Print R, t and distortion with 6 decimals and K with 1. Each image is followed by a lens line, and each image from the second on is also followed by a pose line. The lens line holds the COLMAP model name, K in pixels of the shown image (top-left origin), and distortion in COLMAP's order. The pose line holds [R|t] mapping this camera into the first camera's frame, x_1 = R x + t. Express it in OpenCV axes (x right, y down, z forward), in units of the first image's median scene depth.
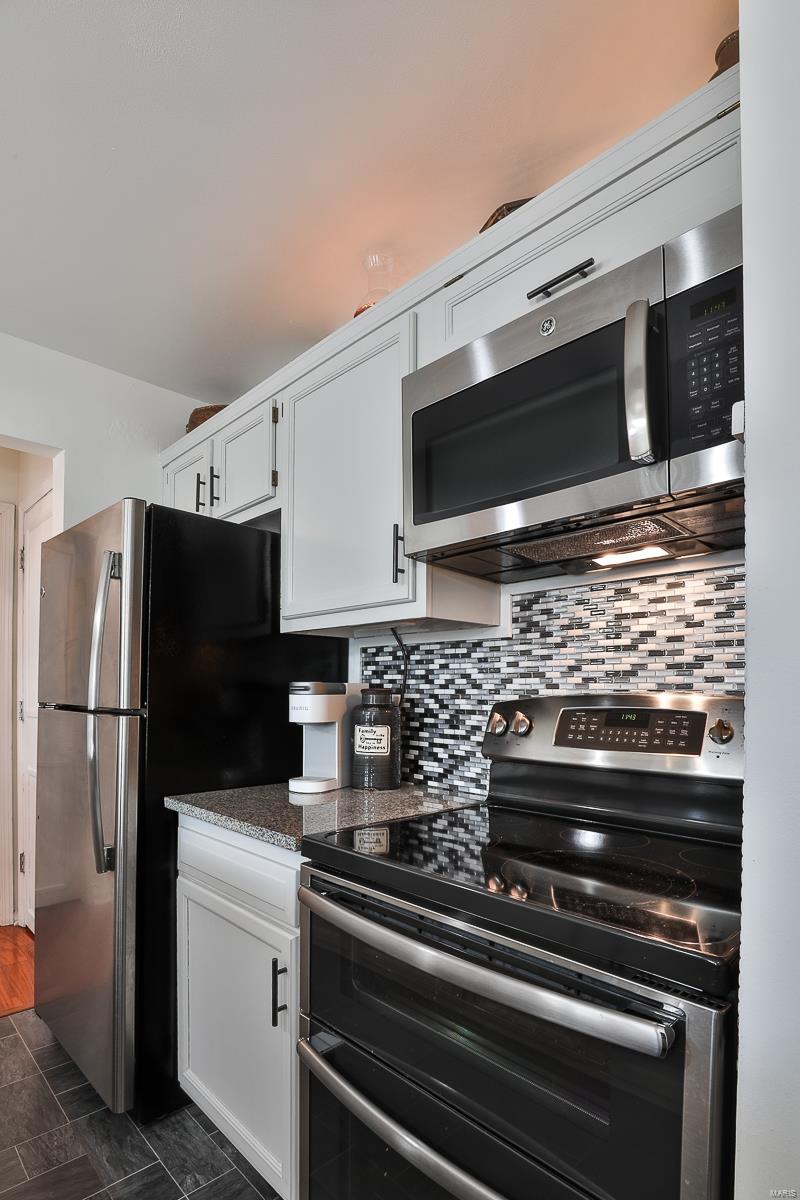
lens RADIAL K [[615.4, 0, 432.5], [0, 615.4, 683.9], [0, 0, 1]] dist [-0.004386, -0.000047]
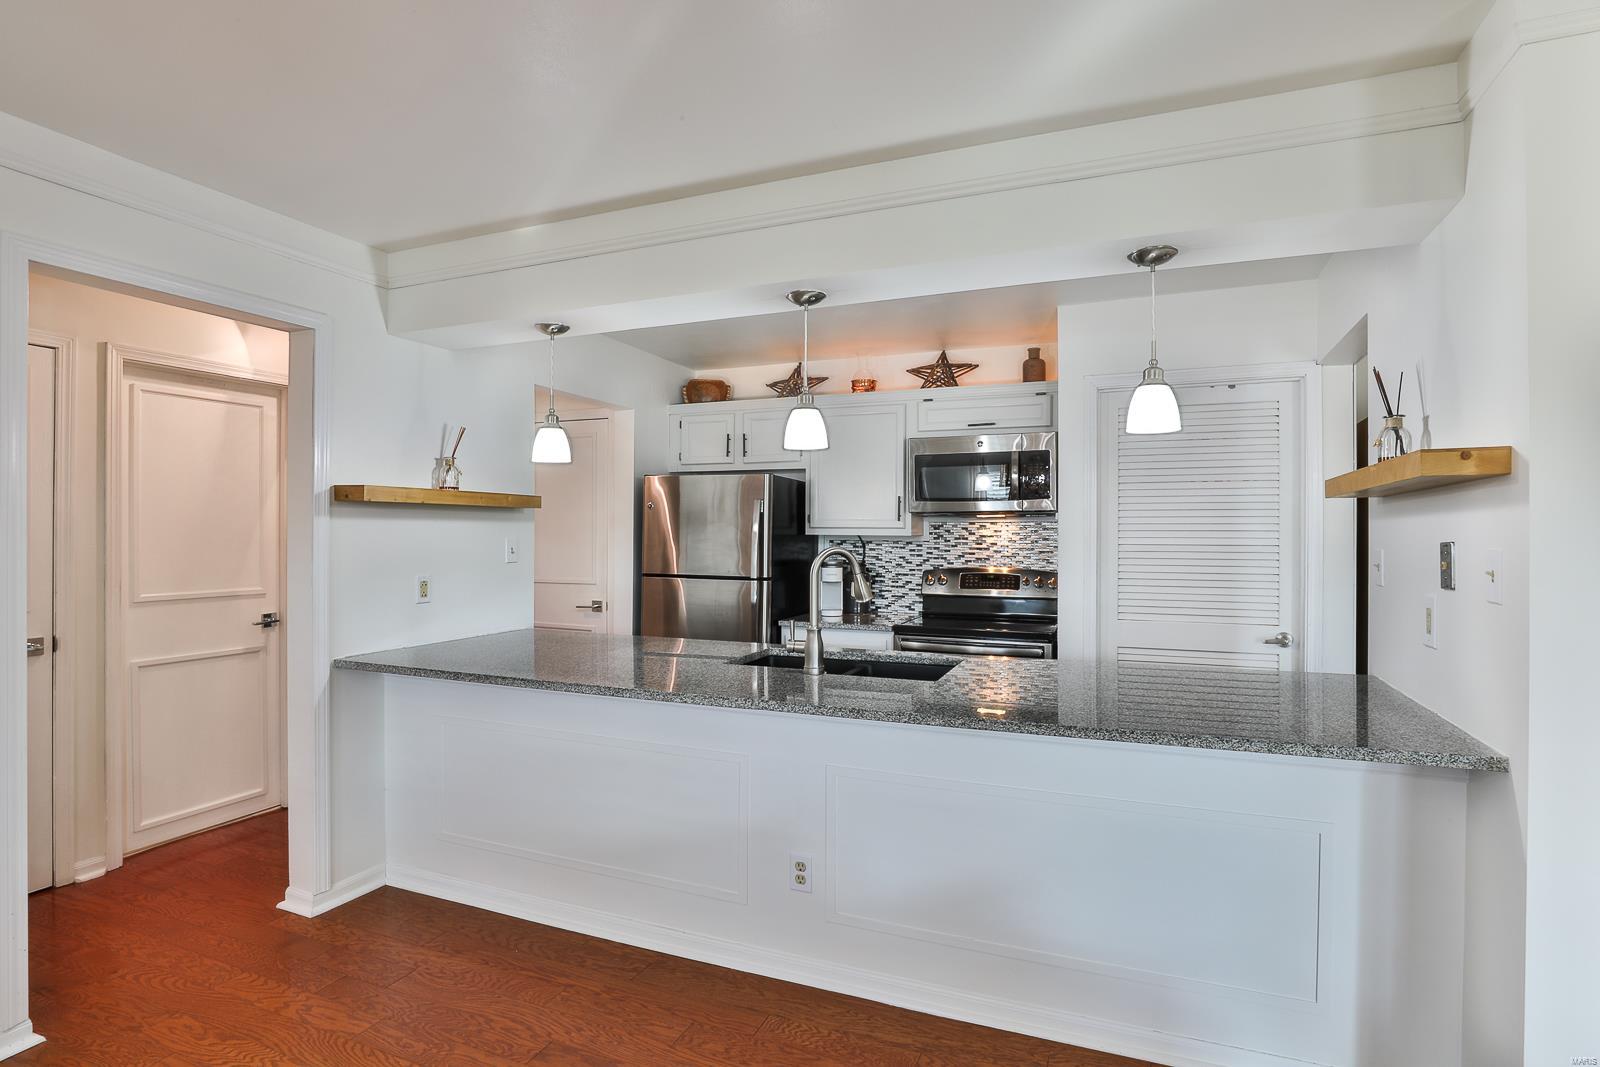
lens RADIAL K [[820.6, 0, 797.3], [0, 820.6, 532.2], [0, 0, 1]] dist [-0.004386, -0.000047]
pose [[0.925630, -0.004253, 0.378405, -1.492305], [-0.003815, 0.999781, 0.020569, -0.173203], [-0.378410, -0.020483, 0.925411, -1.625456]]
